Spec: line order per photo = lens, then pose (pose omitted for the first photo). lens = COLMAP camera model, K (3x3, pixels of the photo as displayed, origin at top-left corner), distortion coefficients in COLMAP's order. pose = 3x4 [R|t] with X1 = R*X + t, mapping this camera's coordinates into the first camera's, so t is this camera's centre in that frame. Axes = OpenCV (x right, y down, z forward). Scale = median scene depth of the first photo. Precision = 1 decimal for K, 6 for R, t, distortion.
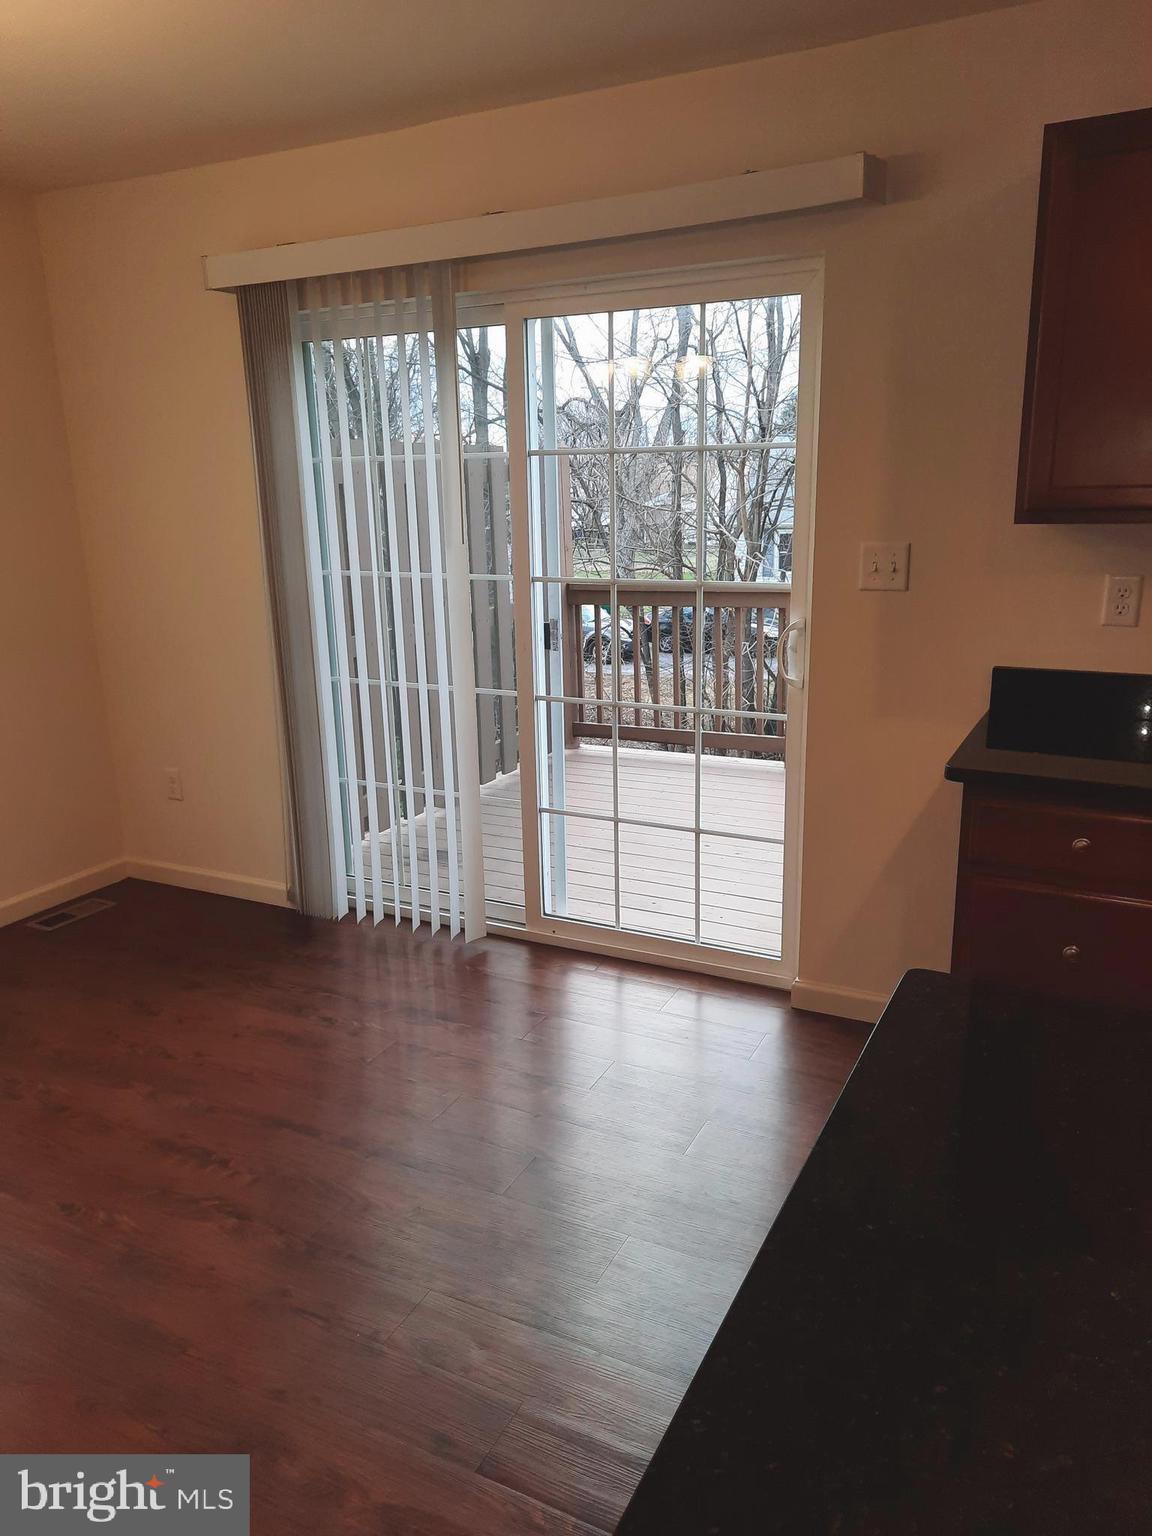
lens RADIAL K [[1187.5, 0, 576.0], [0, 1187.5, 768.0], [0, 0, 1]] dist [0.231606, -0.336571]
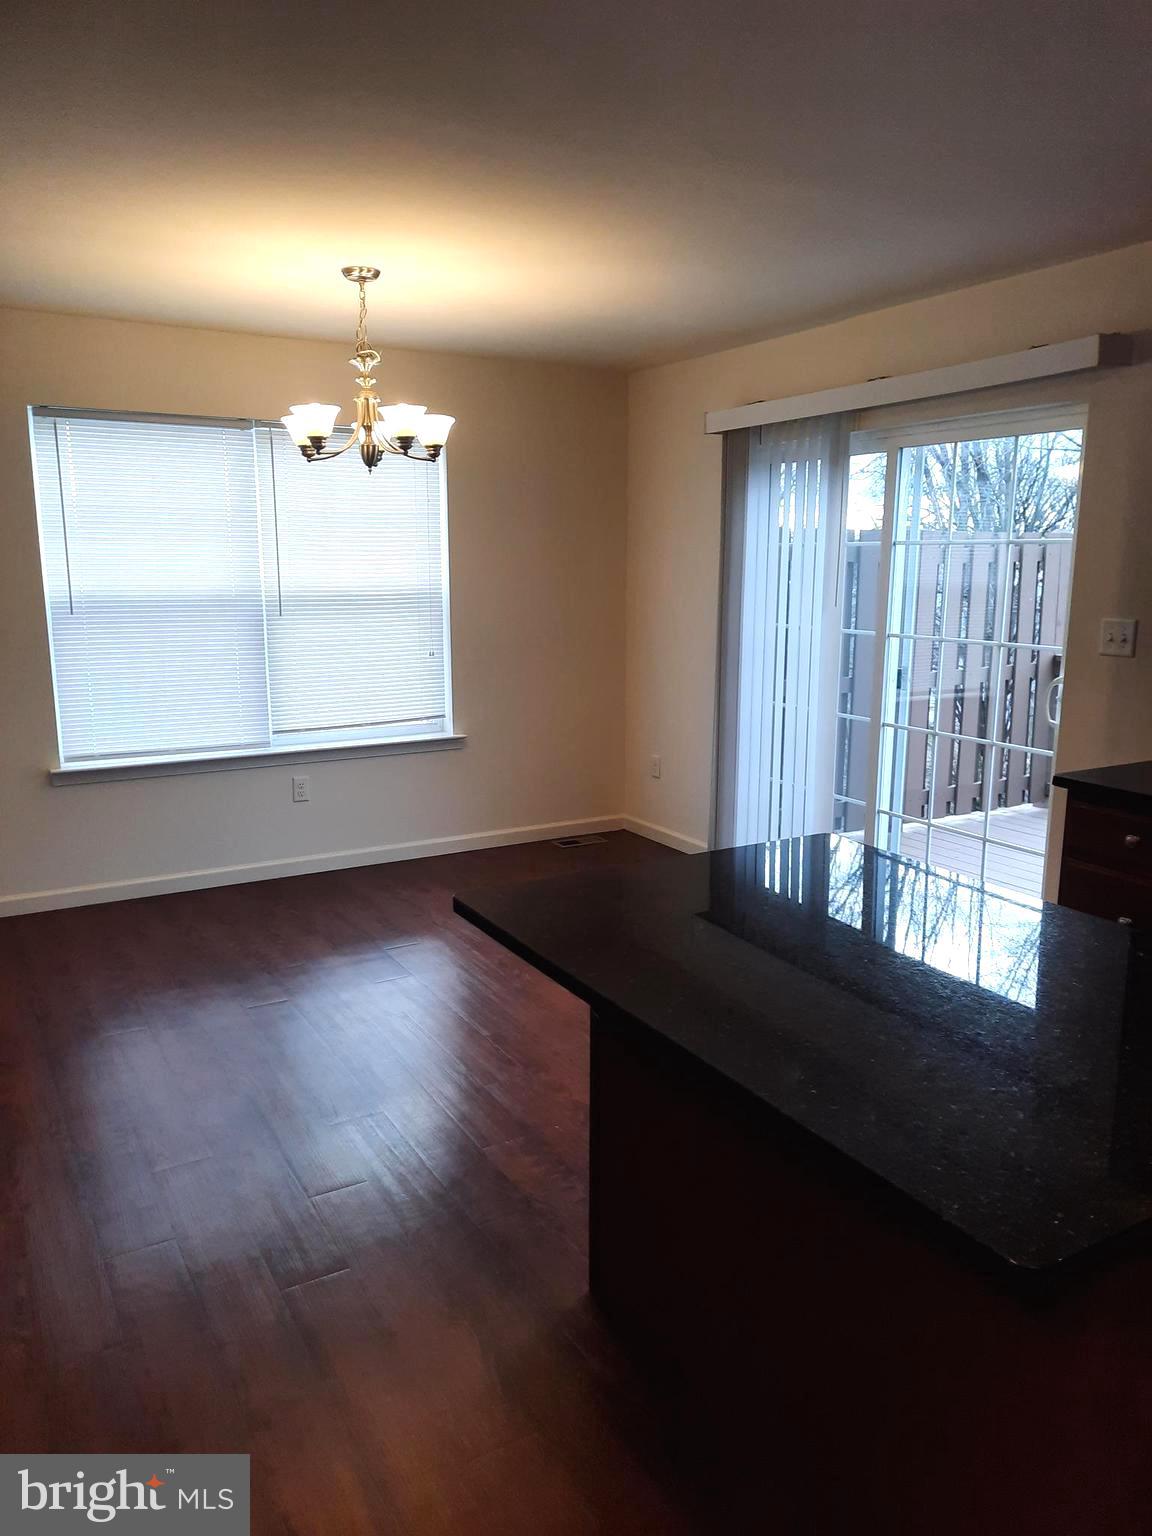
lens RADIAL K [[1113.3, 0, 576.0], [0, 1113.3, 768.0], [0, 0, 1]] dist [0.033446, -0.003075]
pose [[0.859149, 0.128048, -0.495447, 0.302326], [-0.154487, 0.987915, -0.012568, 0.058614], [0.487850, 0.087338, 0.868547, -0.235029]]
